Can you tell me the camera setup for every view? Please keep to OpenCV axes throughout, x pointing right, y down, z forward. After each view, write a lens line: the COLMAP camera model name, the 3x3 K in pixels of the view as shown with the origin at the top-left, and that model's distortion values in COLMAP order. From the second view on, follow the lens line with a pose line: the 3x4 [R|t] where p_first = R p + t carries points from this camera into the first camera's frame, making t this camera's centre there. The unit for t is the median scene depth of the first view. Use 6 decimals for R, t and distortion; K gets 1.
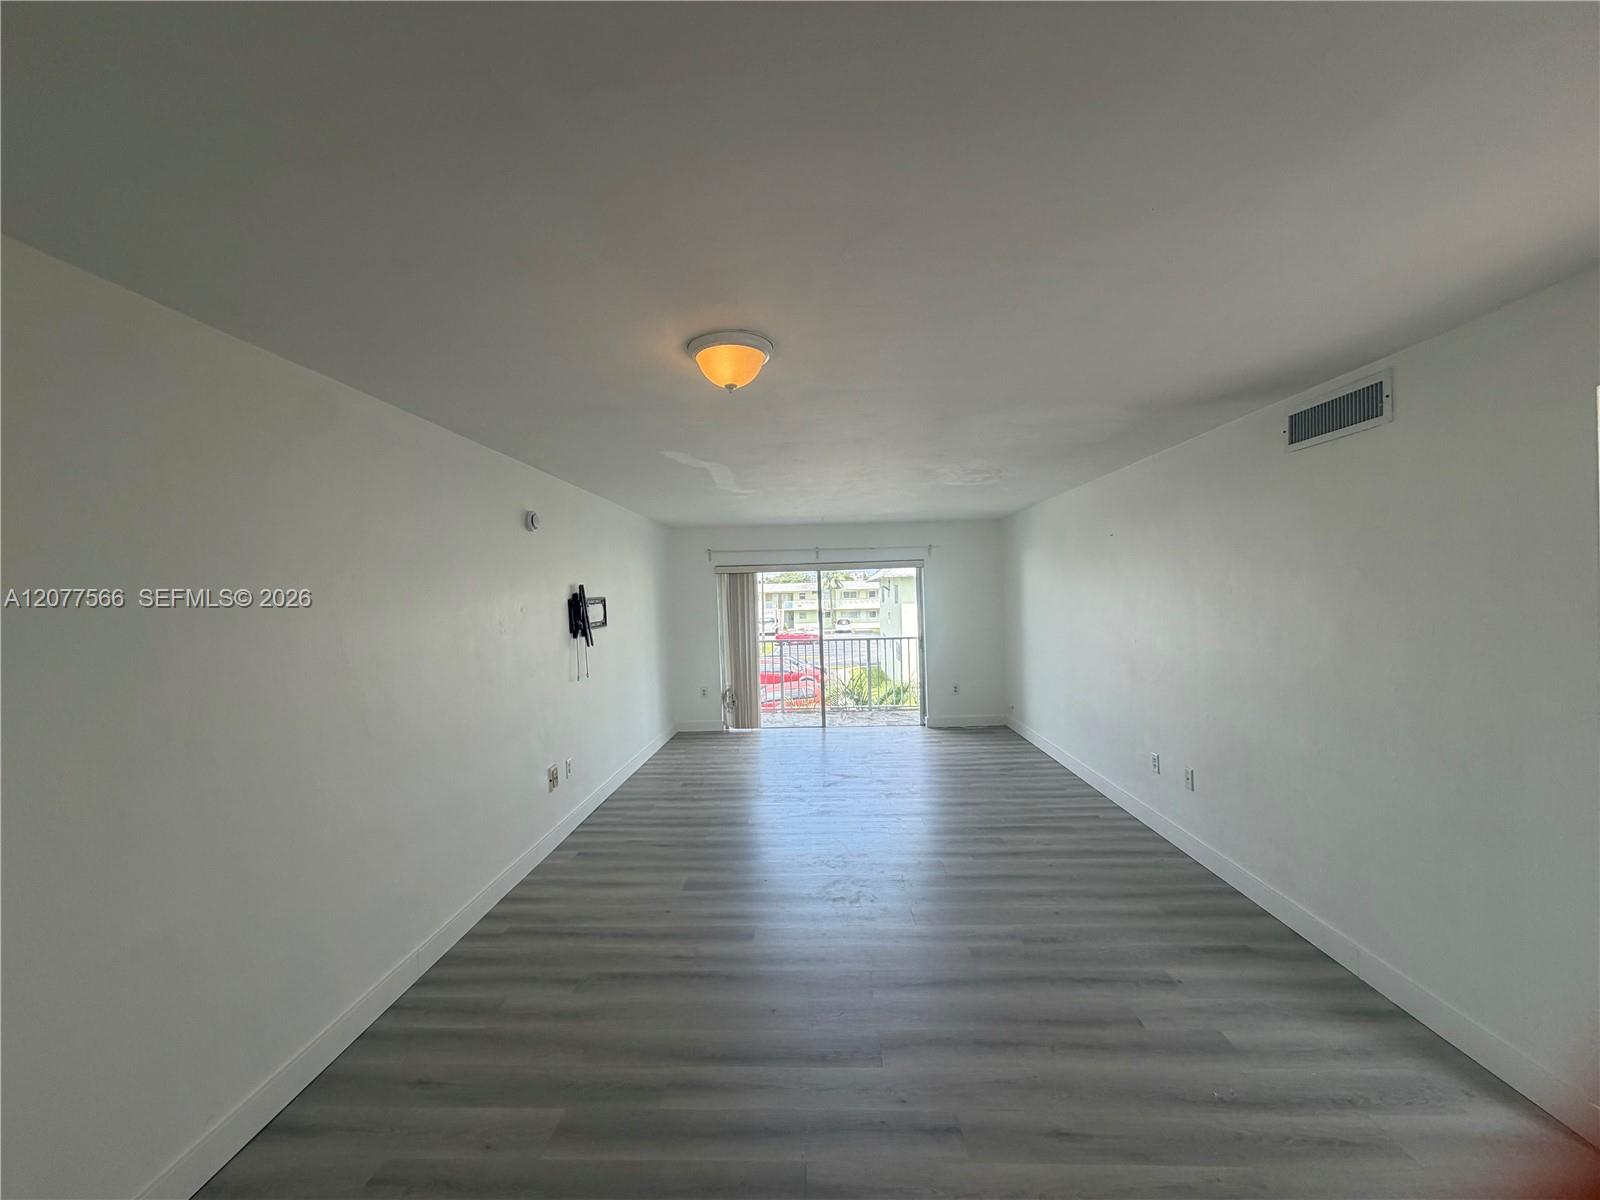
lens RADIAL K [[637.2, 0, 795.7], [0, 637.2, 603.9], [0, 0, 1]] dist [-0.000827, 0.000885]
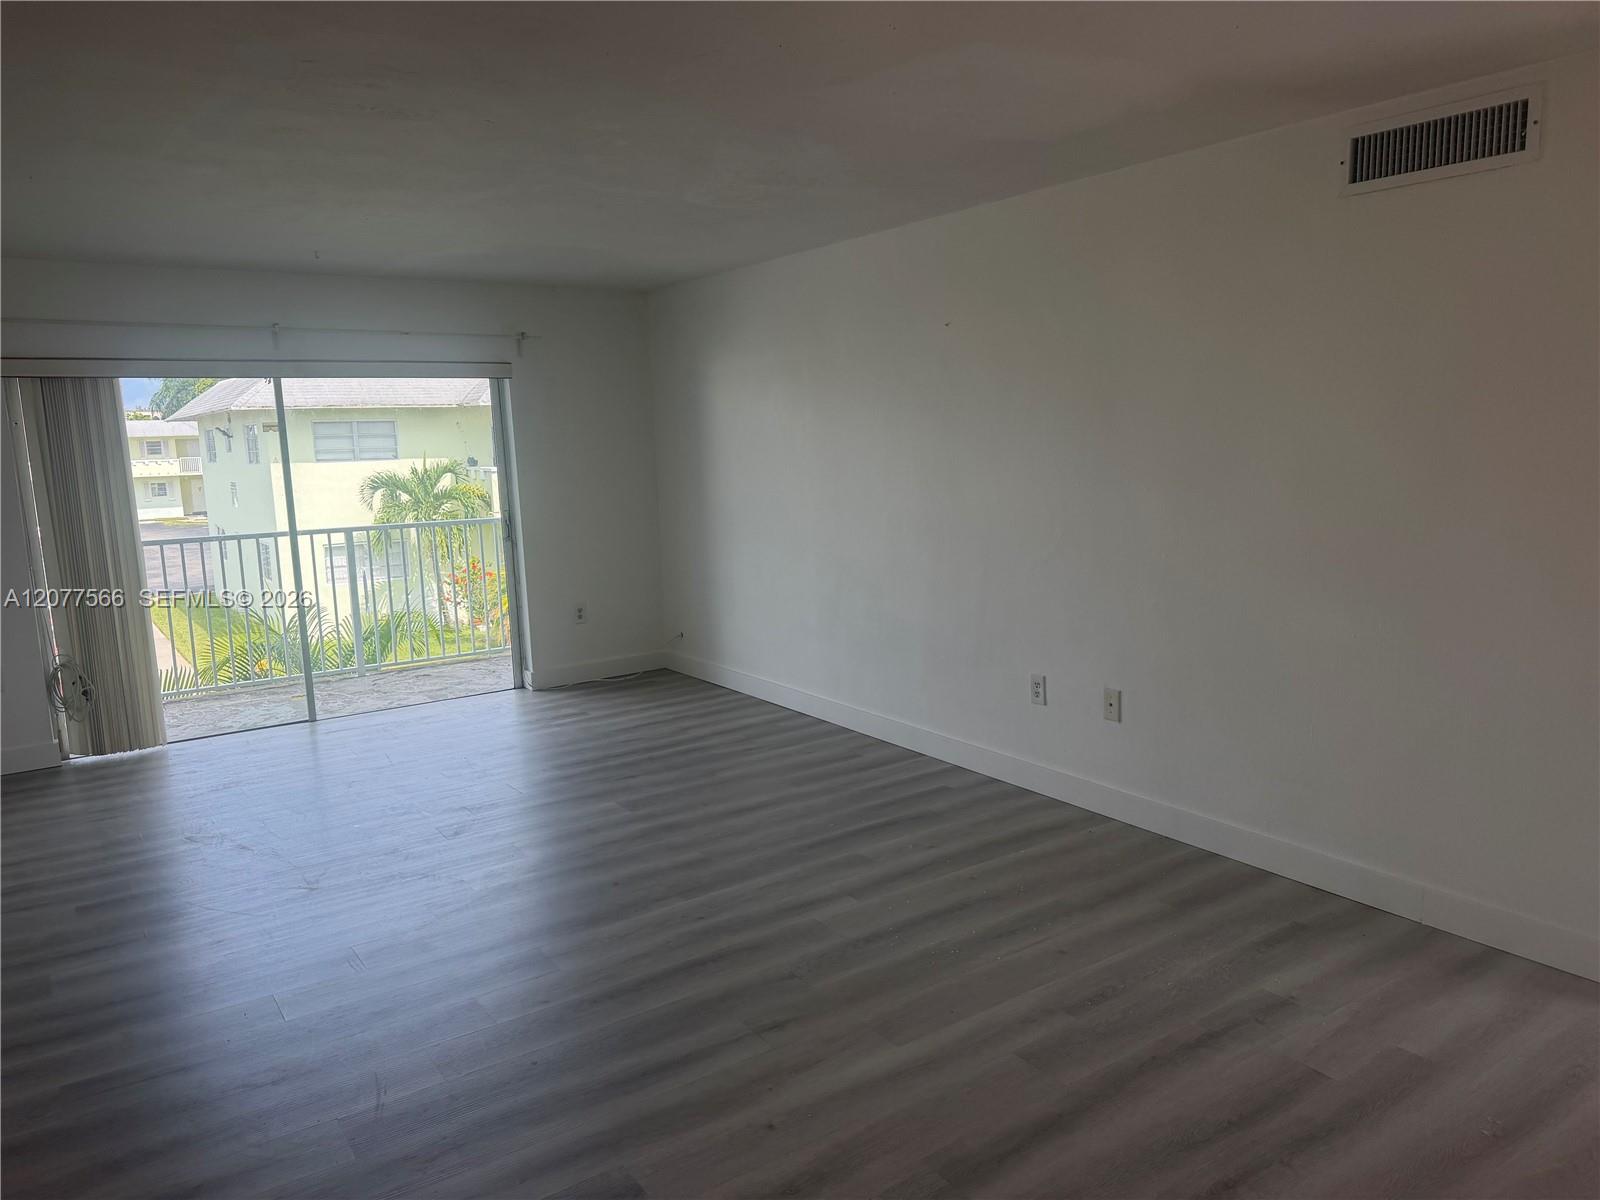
lens RADIAL K [[1119.2, 0, 798.8], [0, 1119.2, 604.8], [0, 0, 1]] dist [0.032143, -0.027710]
pose [[0.797086, -0.088018, 0.597417, -0.270919], [0.014660, 0.991849, 0.126570, 0.017824], [-0.603688, -0.092129, 0.791879, 0.239996]]
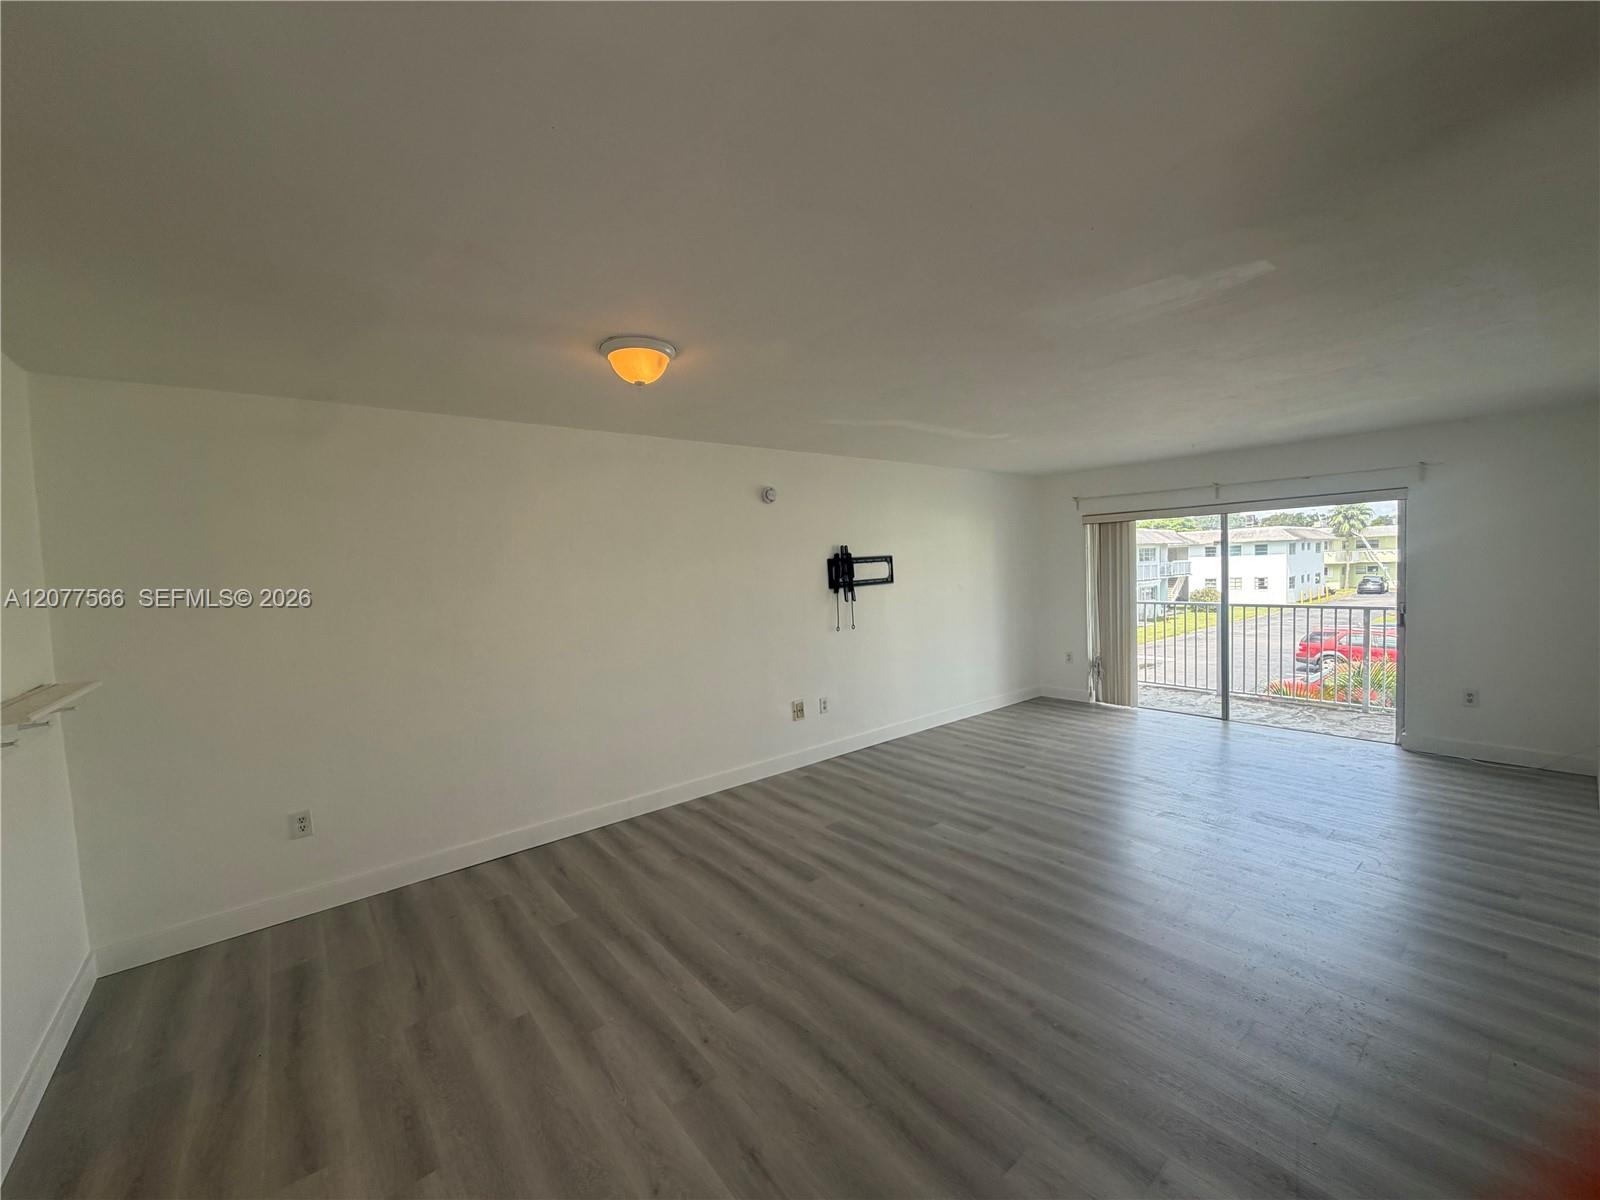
lens RADIAL K [[637.2, 0, 795.9], [0, 637.2, 606.4], [0, 0, 1]] dist [-0.000827, 0.000885]
pose [[0.661679, 0.050358, -0.748094, 0.461024], [0.010976, 0.996985, 0.076820, -0.011164], [0.749707, -0.059041, 0.659131, 0.203216]]
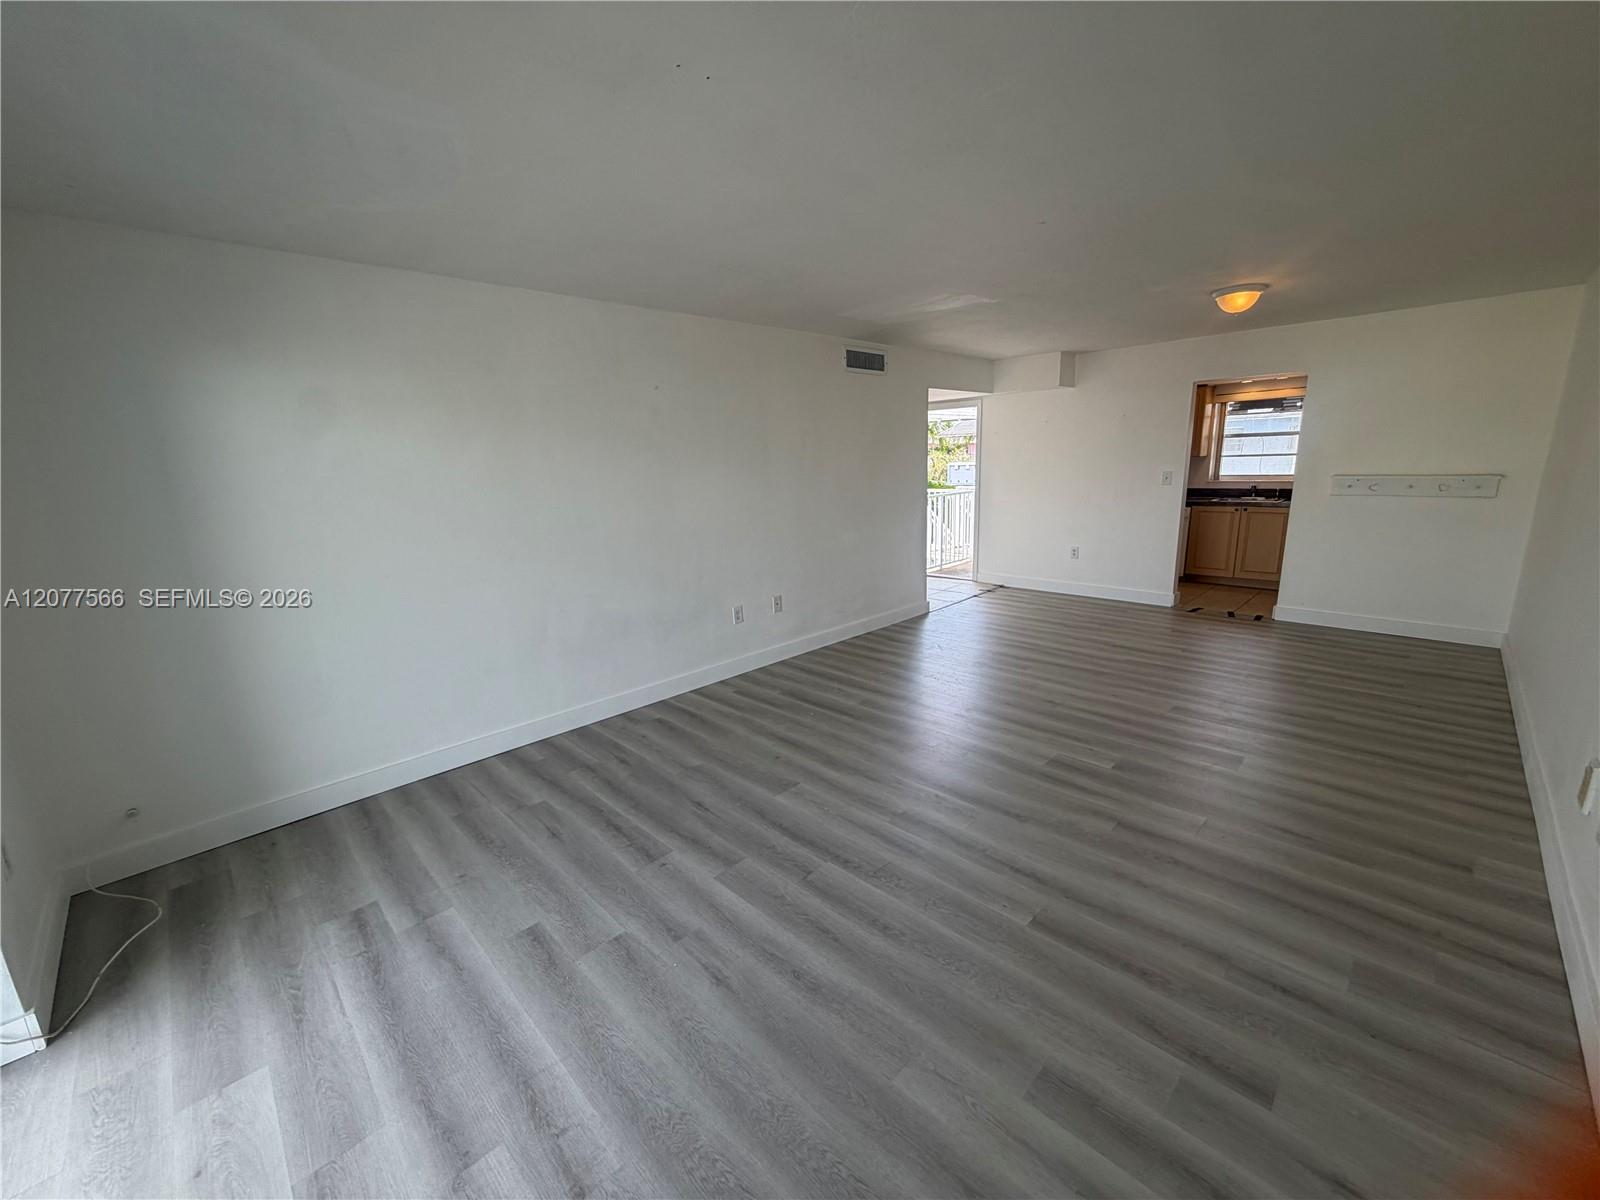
lens RADIAL K [[637.2, 0, 797.0], [0, 637.2, 600.7], [0, 0, 1]] dist [-0.000827, 0.000885]
pose [[-0.733706, -0.094644, 0.672843, -0.232301], [0.065788, 0.975704, 0.208984, 0.001359], [-0.676274, 0.197598, -0.709654, 1.577987]]
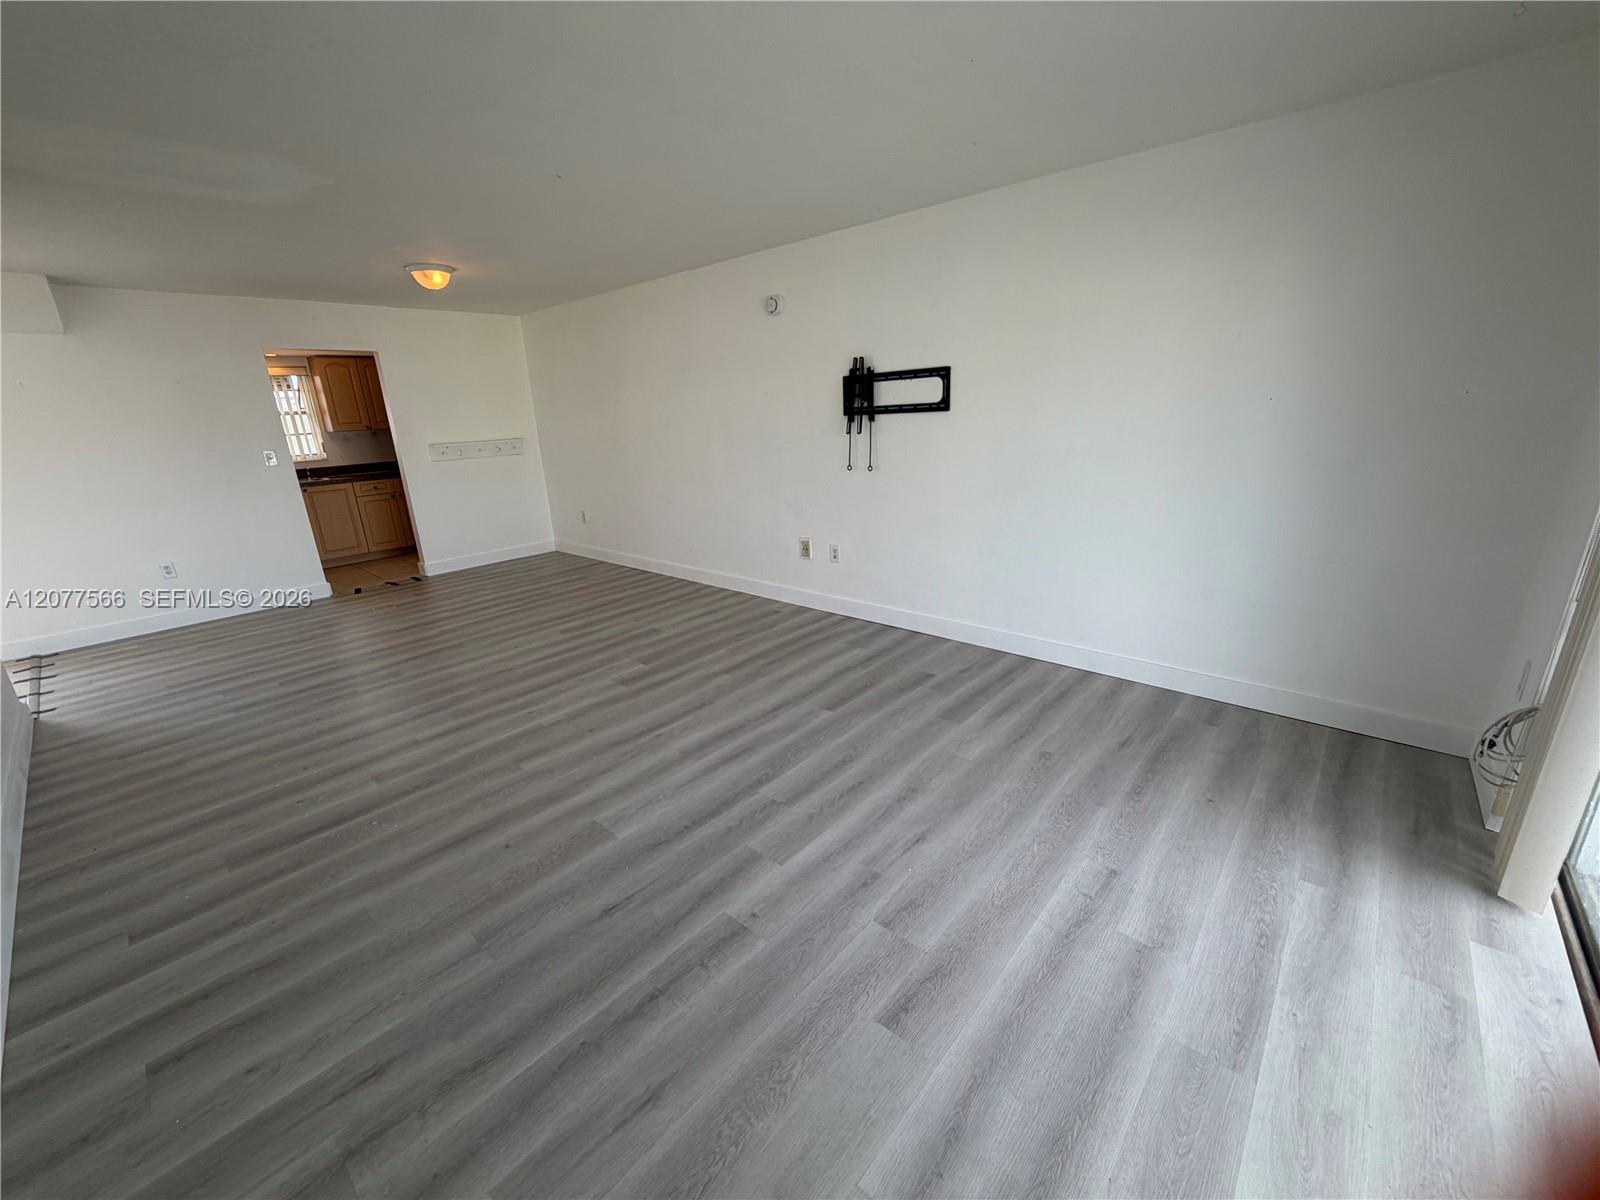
lens RADIAL K [[637.2, 0, 794.5], [0, 637.2, 602.4], [0, 0, 1]] dist [-0.000827, 0.000885]
pose [[-0.631627, 0.283680, -0.721508, 0.432783], [0.049906, 0.943598, 0.327311, -0.004336], [0.773665, 0.170731, -0.610159, 1.555706]]
